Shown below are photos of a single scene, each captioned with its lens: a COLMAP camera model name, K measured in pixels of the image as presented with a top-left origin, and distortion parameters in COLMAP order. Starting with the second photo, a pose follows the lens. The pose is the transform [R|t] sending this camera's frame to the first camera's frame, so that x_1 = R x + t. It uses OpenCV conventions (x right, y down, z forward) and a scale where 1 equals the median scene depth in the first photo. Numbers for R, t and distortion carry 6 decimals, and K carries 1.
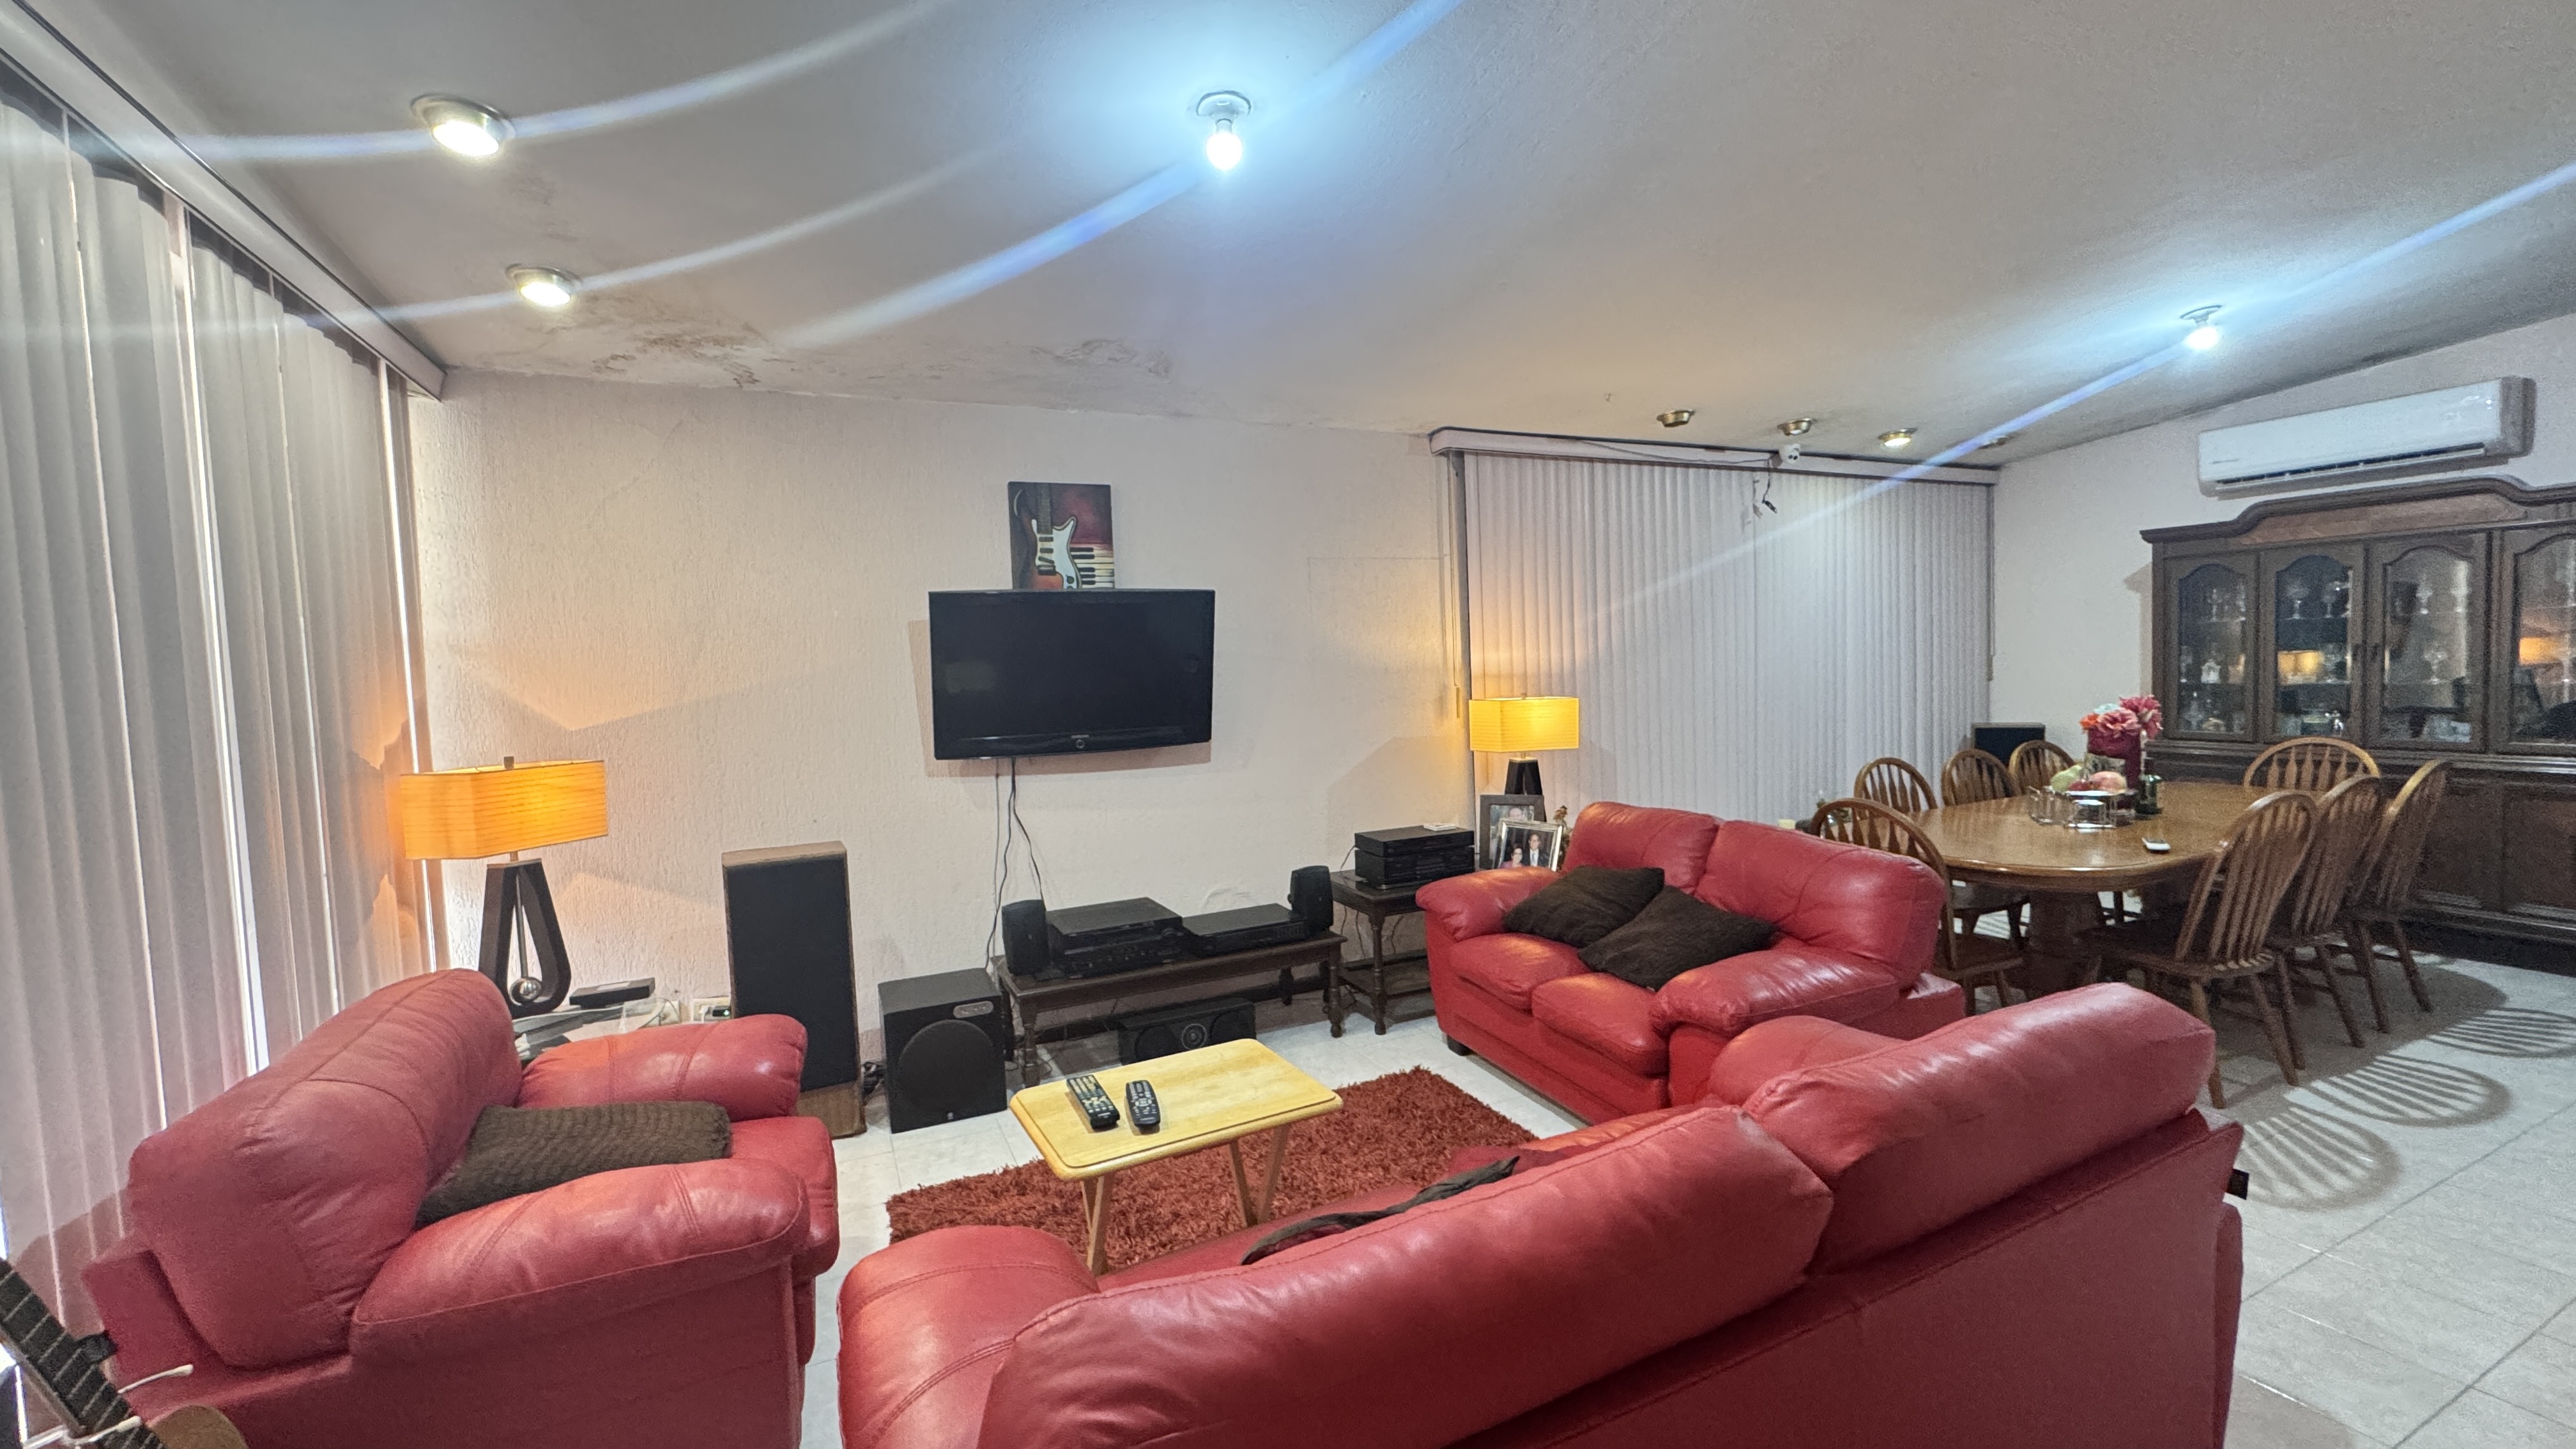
lens RADIAL K [[1034.2, 0, 1290.1], [0, 1034.2, 717.9], [0, 0, 1]] dist [0.029936, -0.009272]
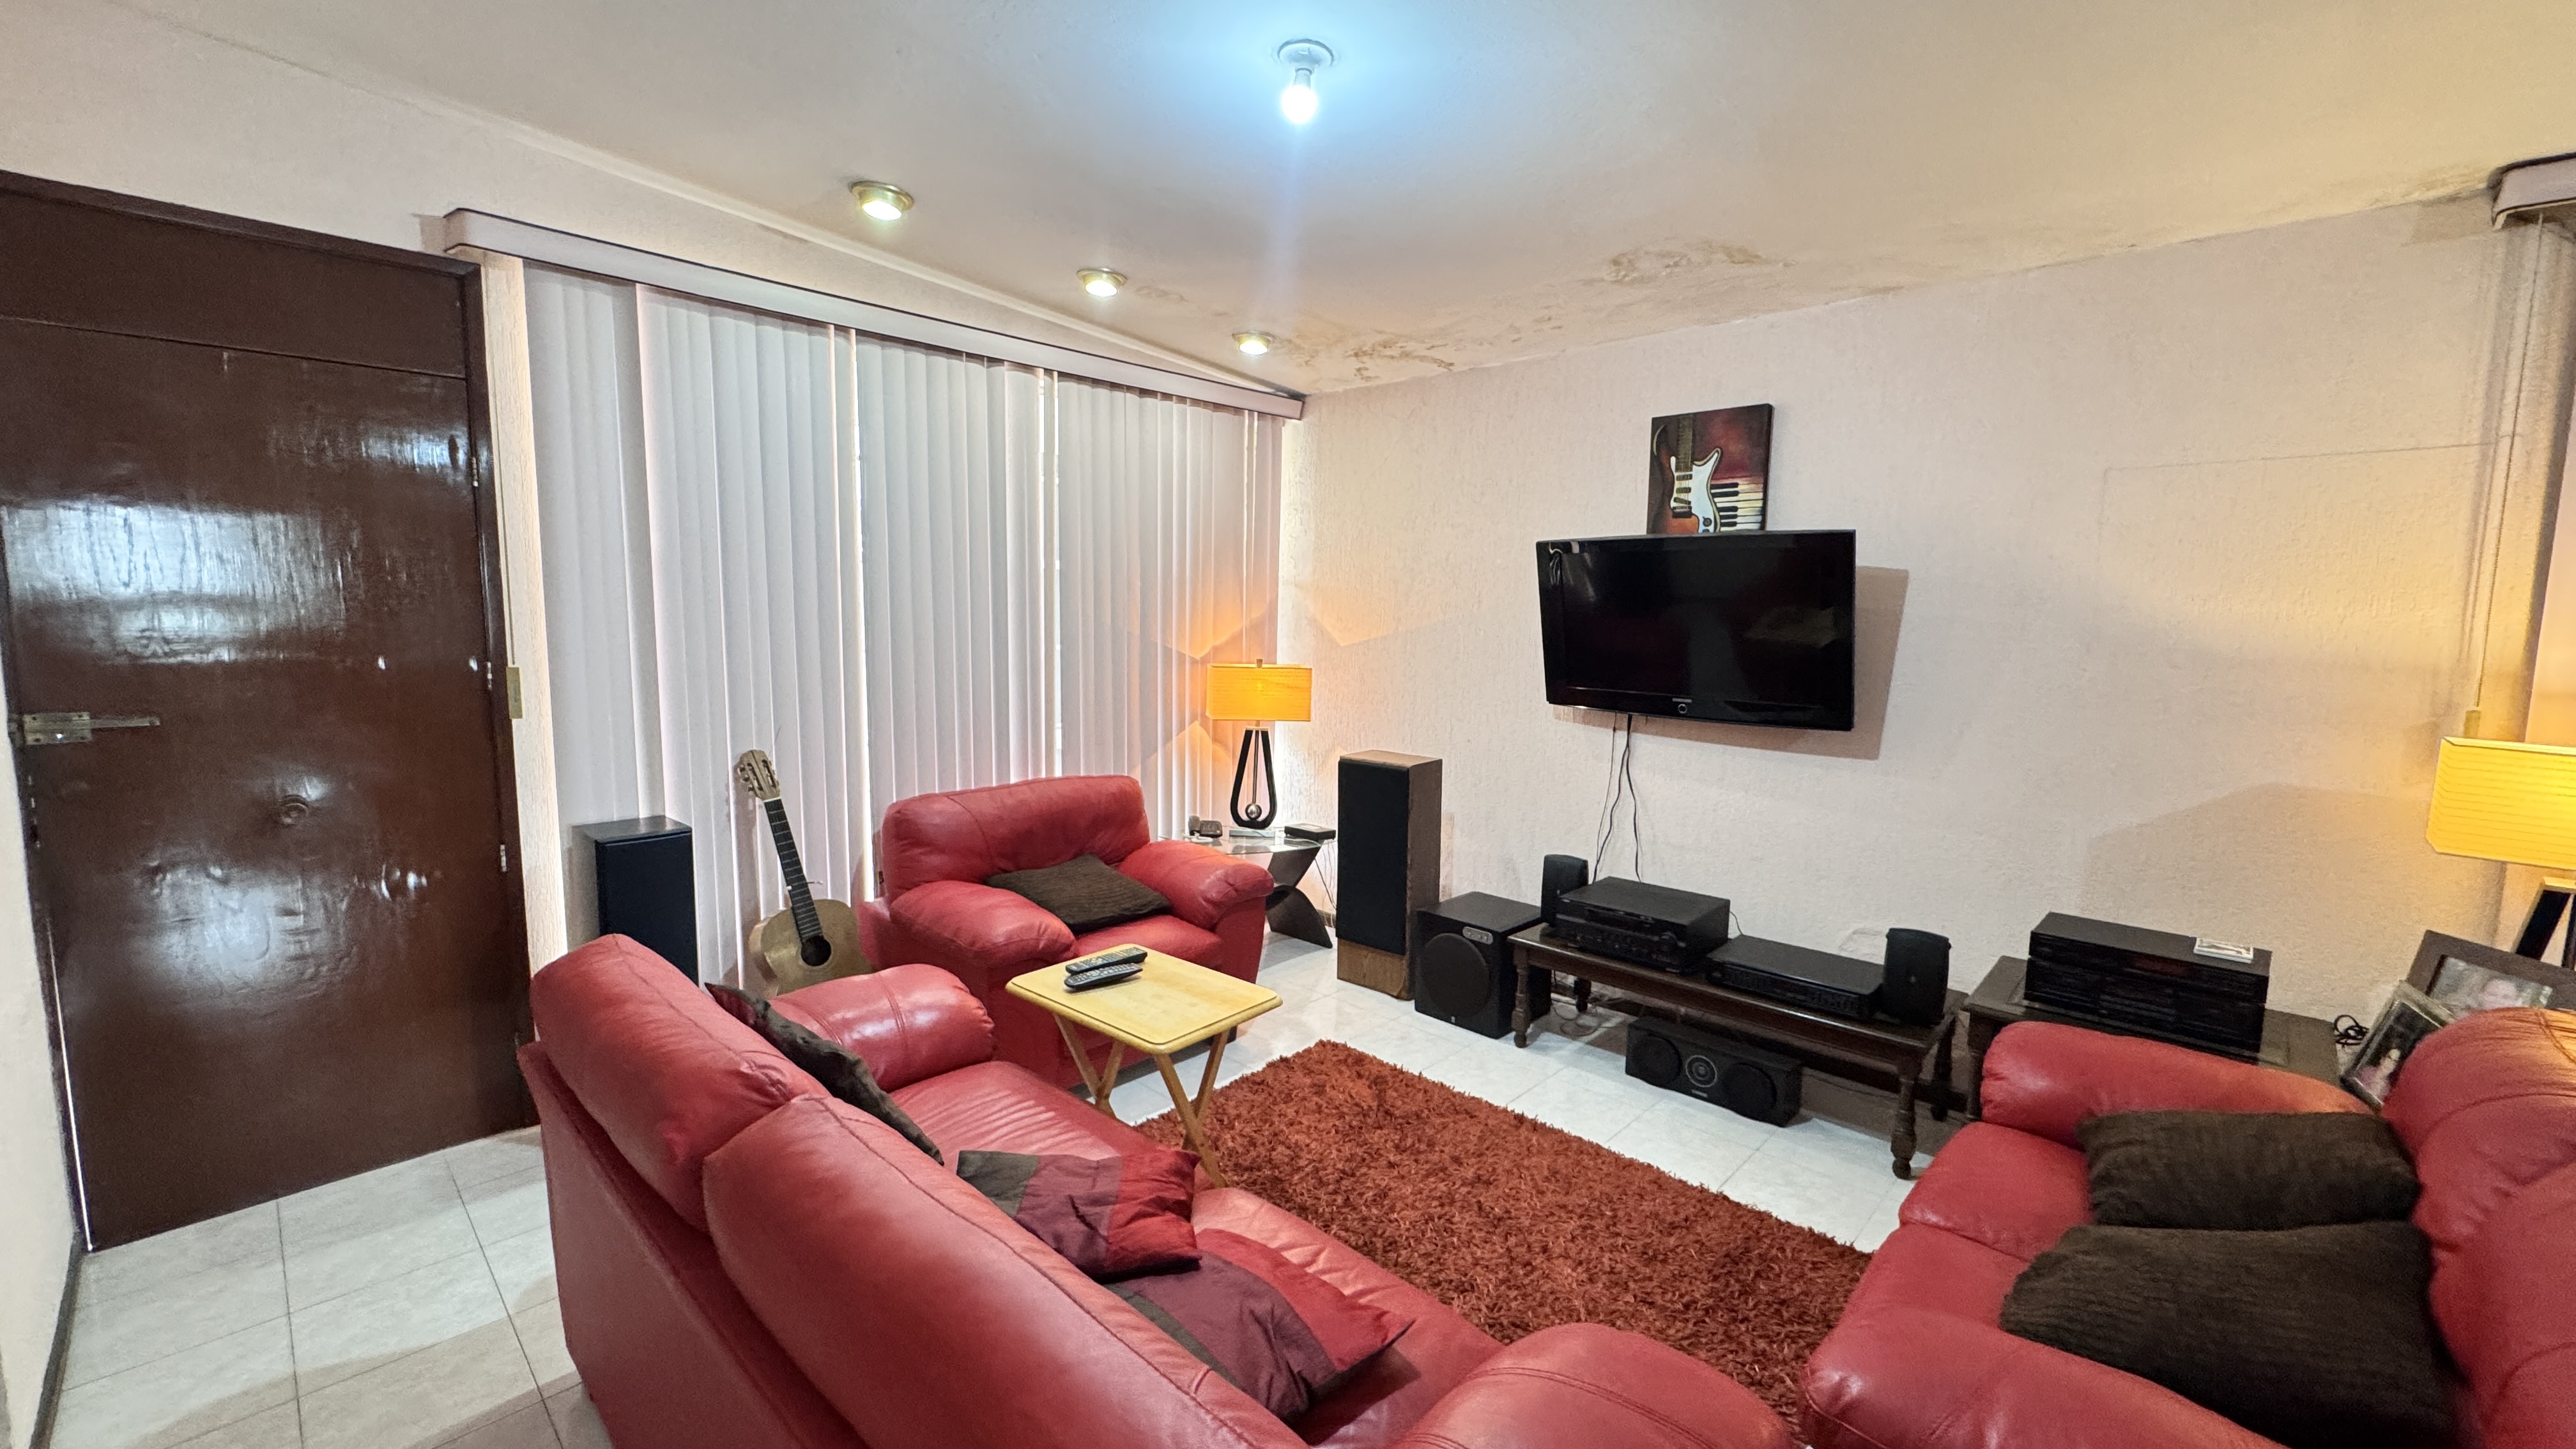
lens RADIAL K [[1060.4, 0, 1299.6], [0, 1060.4, 718.9], [0, 0, 1]] dist [0.042897, -0.010075]
pose [[0.372406, 0.147223, -0.916318, 0.521572], [-0.078596, 0.988794, 0.126925, -0.057414], [0.924736, 0.024751, 0.379804, 0.349457]]
